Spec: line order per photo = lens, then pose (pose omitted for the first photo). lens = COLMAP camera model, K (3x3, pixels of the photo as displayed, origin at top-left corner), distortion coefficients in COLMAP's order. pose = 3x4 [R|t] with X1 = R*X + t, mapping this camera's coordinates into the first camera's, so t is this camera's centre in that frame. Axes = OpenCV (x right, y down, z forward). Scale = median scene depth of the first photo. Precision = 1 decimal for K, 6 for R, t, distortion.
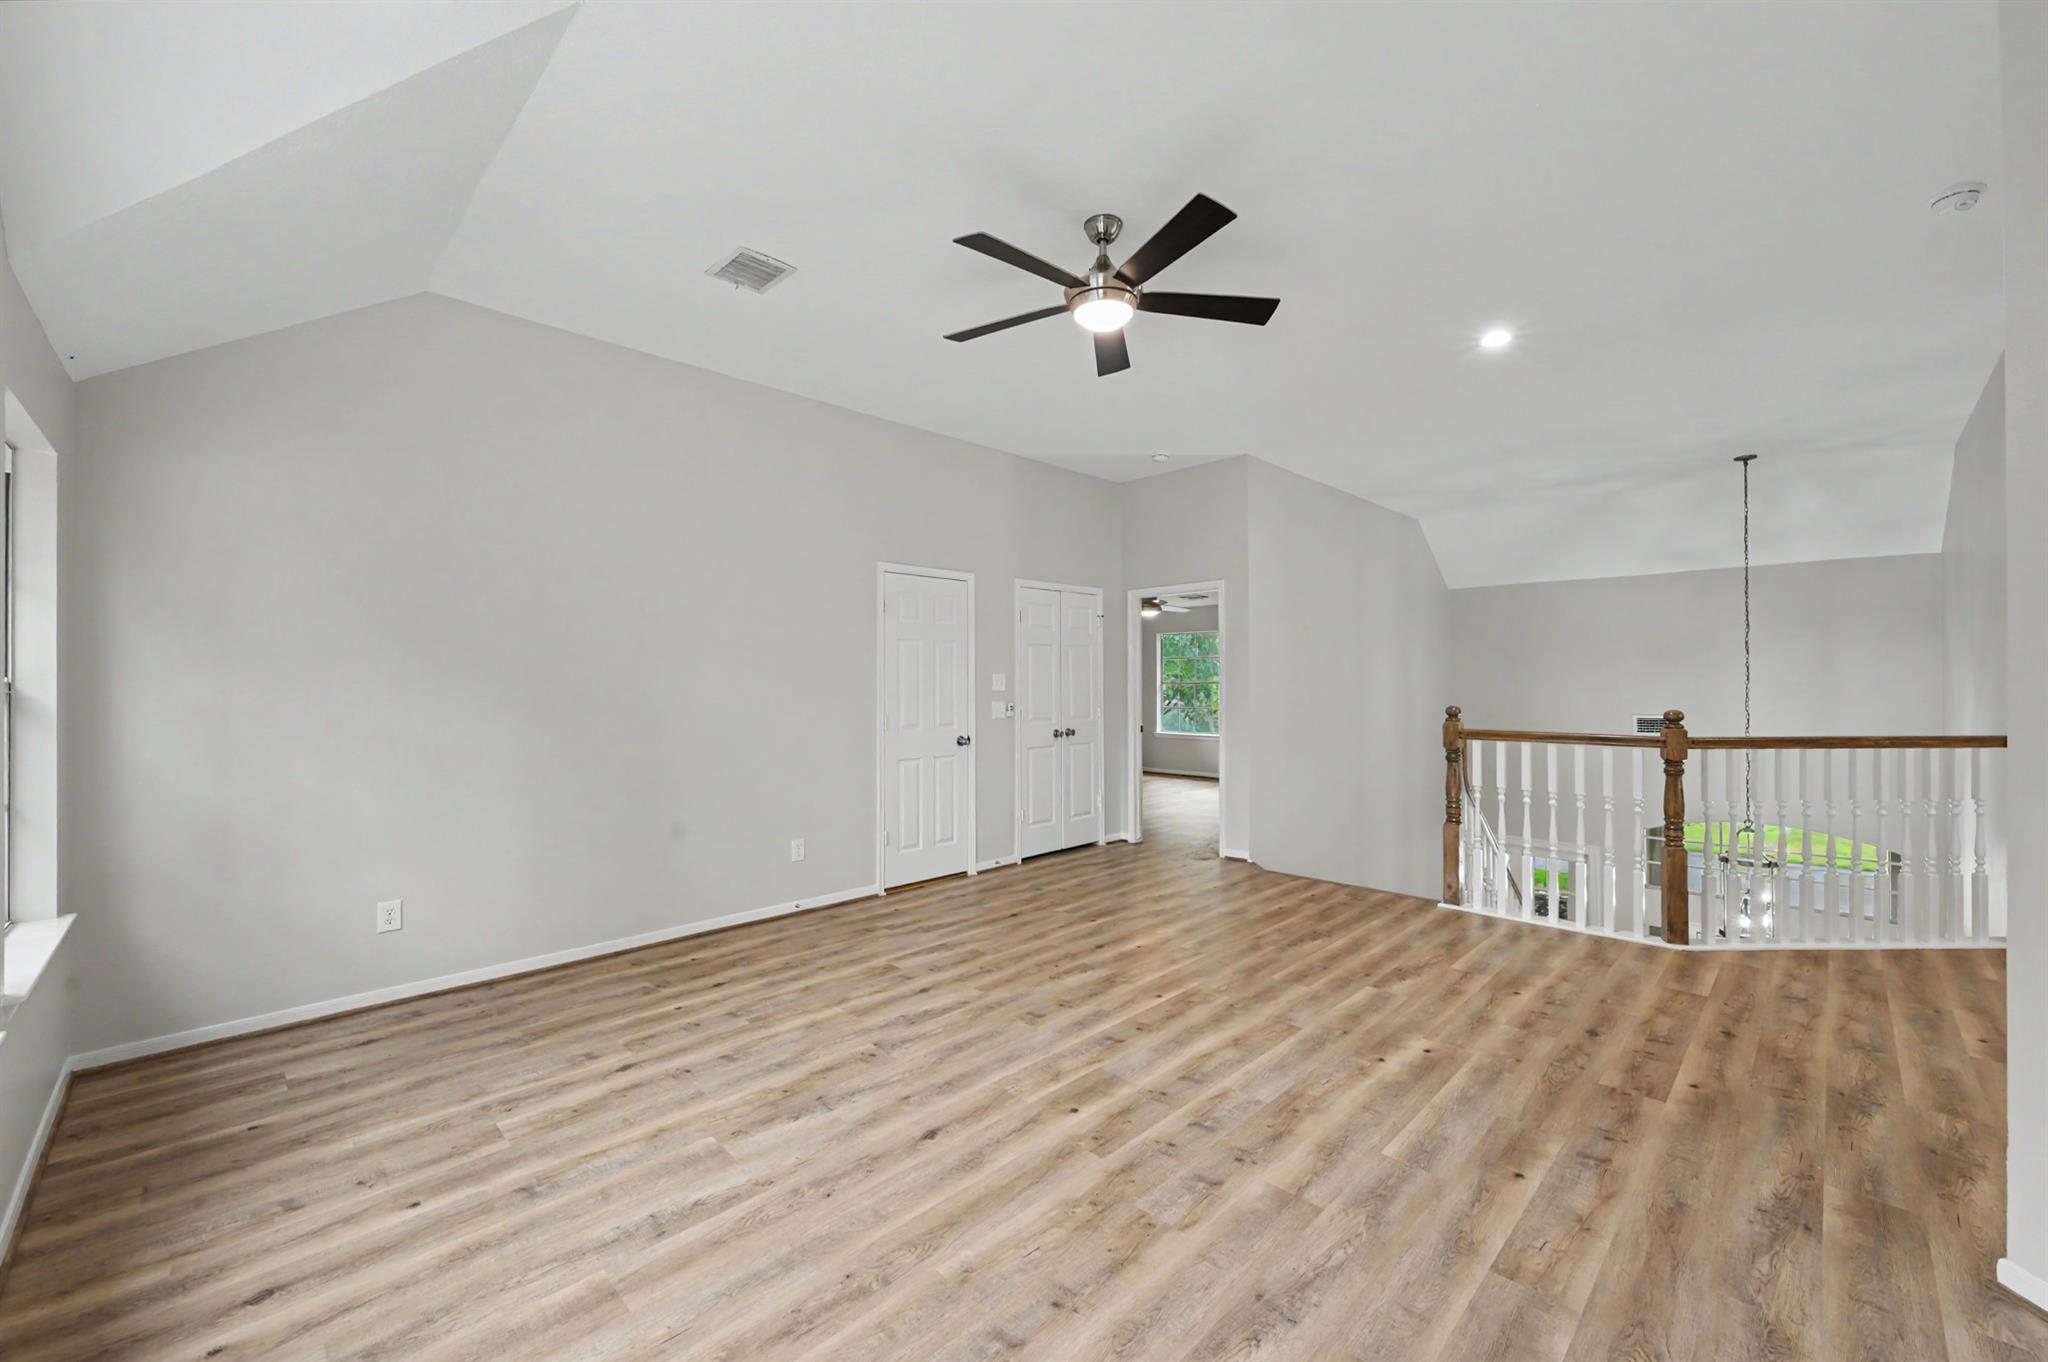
lens RADIAL K [[812.0, 0, 1015.8], [0, 812.0, 676.8], [0, 0, 1]] dist [-0.000201, -0.000264]
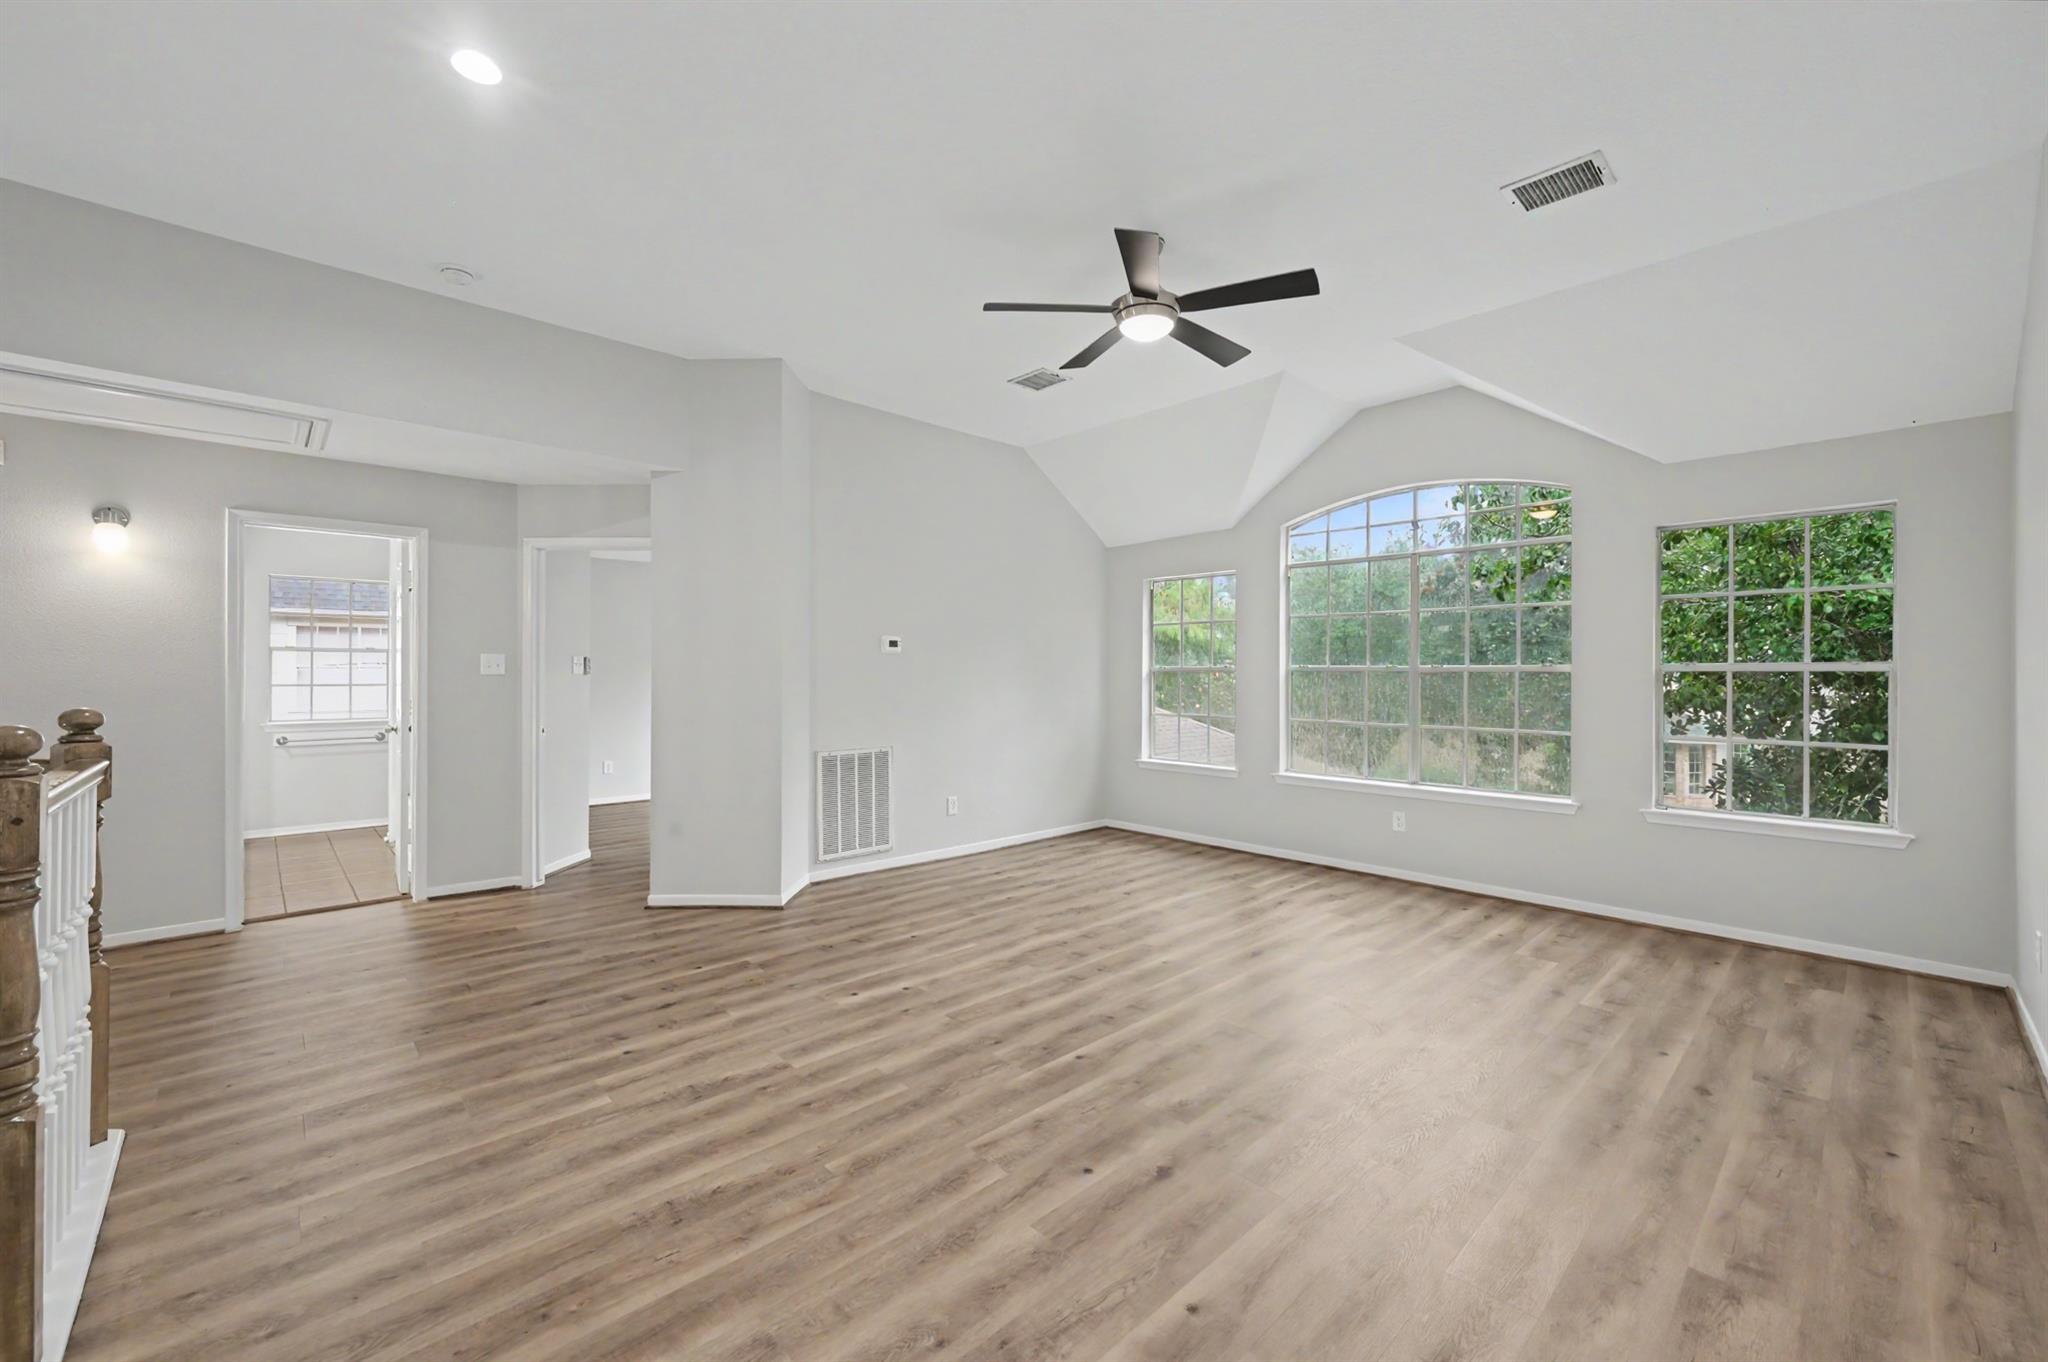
lens RADIAL K [[812.0, 0, 1018.5], [0, 812.0, 679.2], [0, 0, 1]] dist [-0.000201, -0.000264]
pose [[-0.999599, -0.001197, 0.028276, 0.191586], [-0.001186, 0.999999, 0.000389, 0.021959], [-0.028277, 0.000355, -0.999600, 1.602638]]
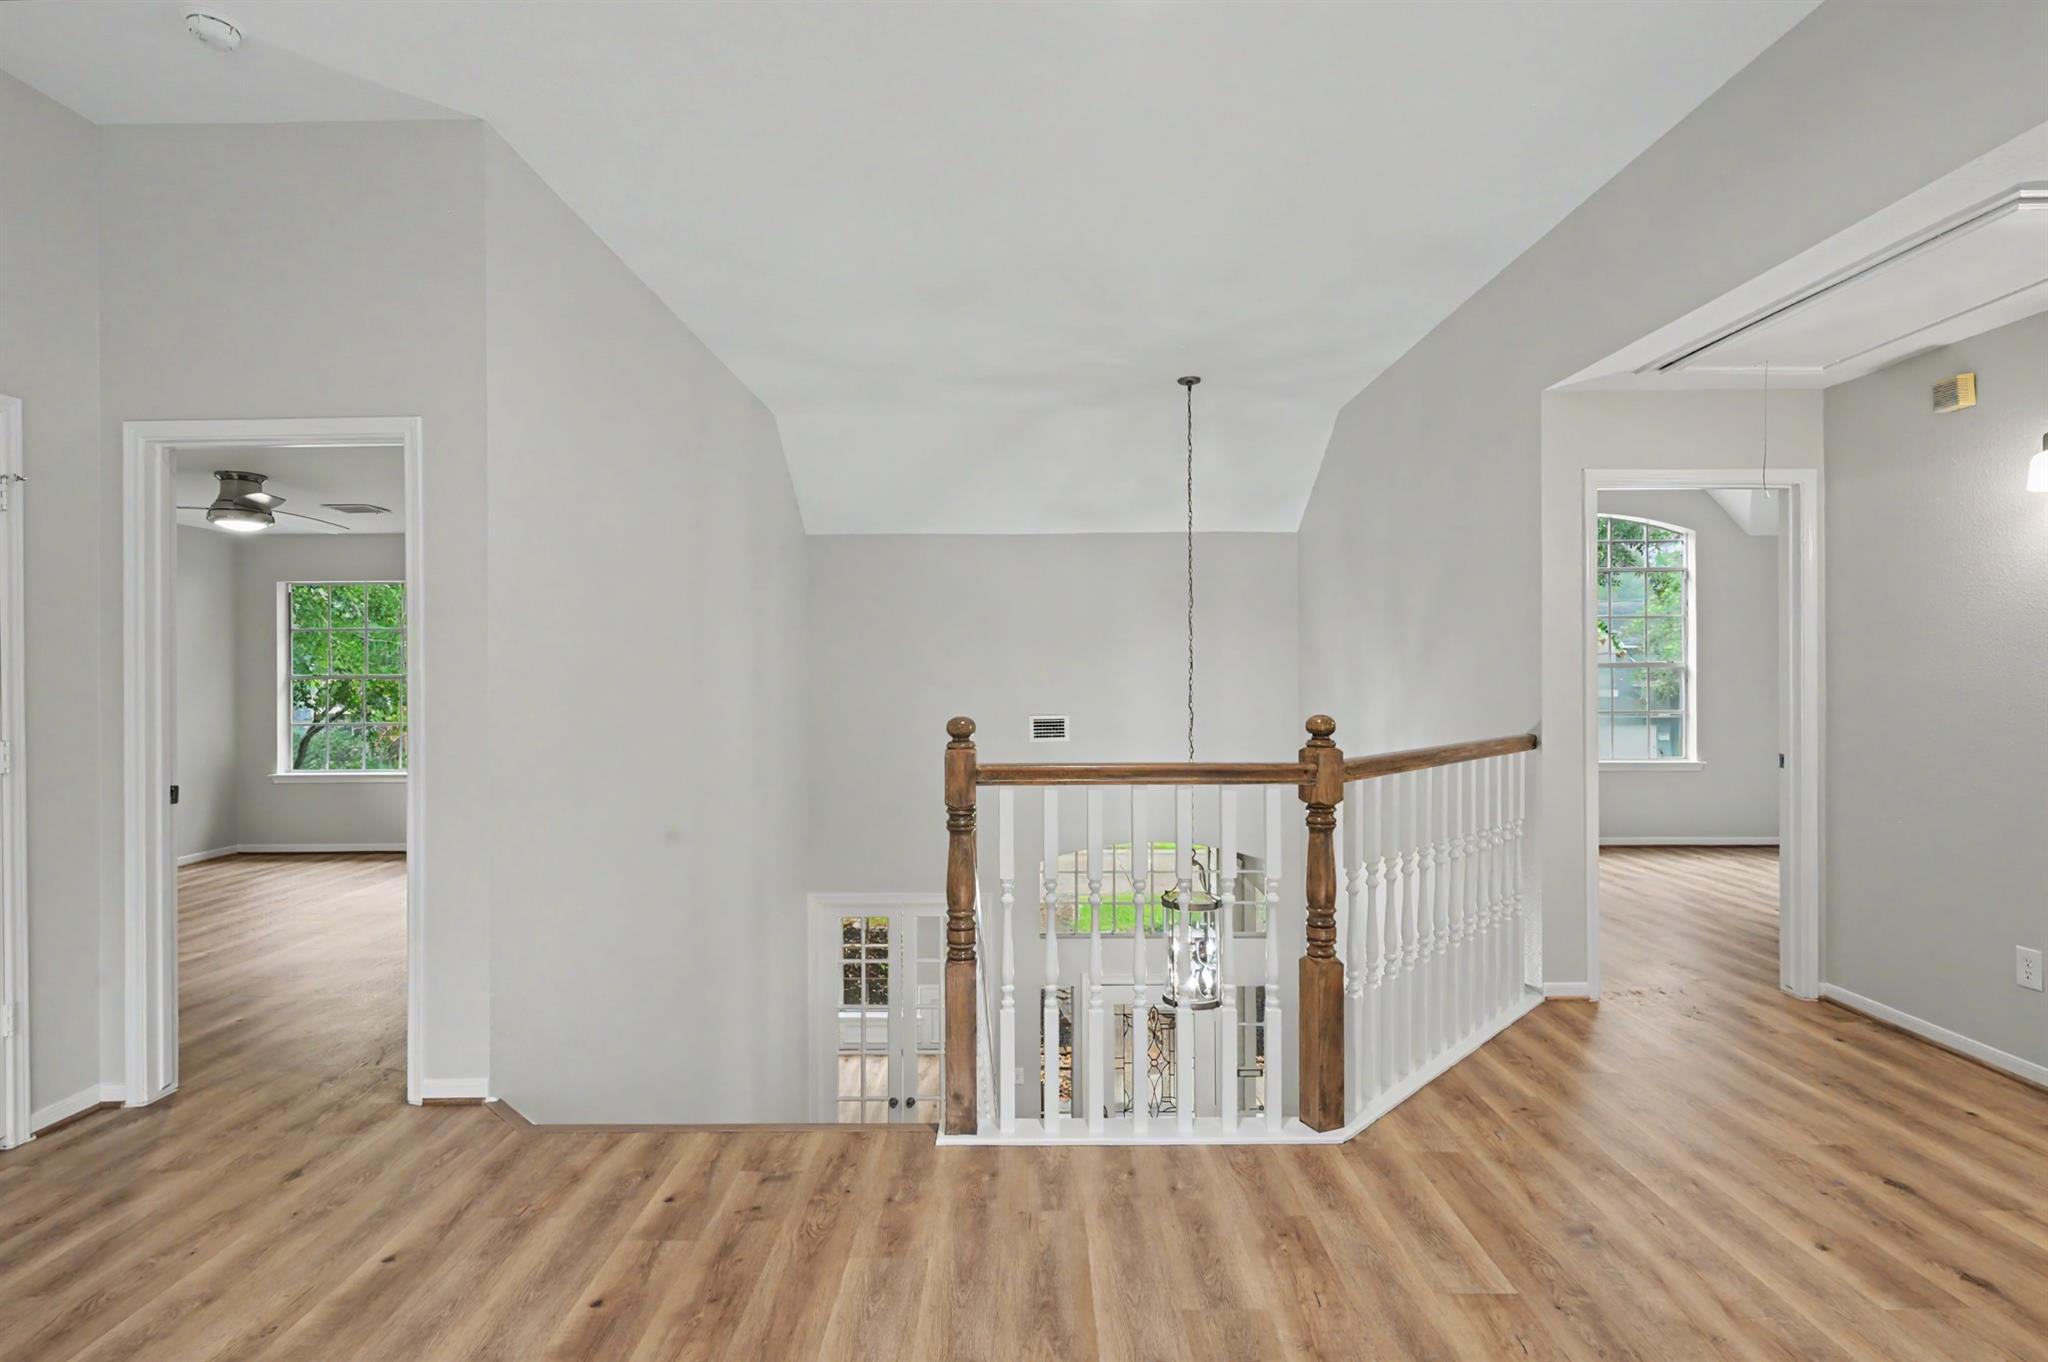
lens RADIAL K [[1001.7, 0, 1030.9], [0, 1001.7, 664.6], [0, 0, 1]] dist [0.003025, -0.000078]
pose [[0.701645, 0.004522, 0.712513, 0.179798], [0.000579, 0.999976, -0.006917, 0.011415], [-0.712527, 0.005266, 0.701625, 0.687269]]
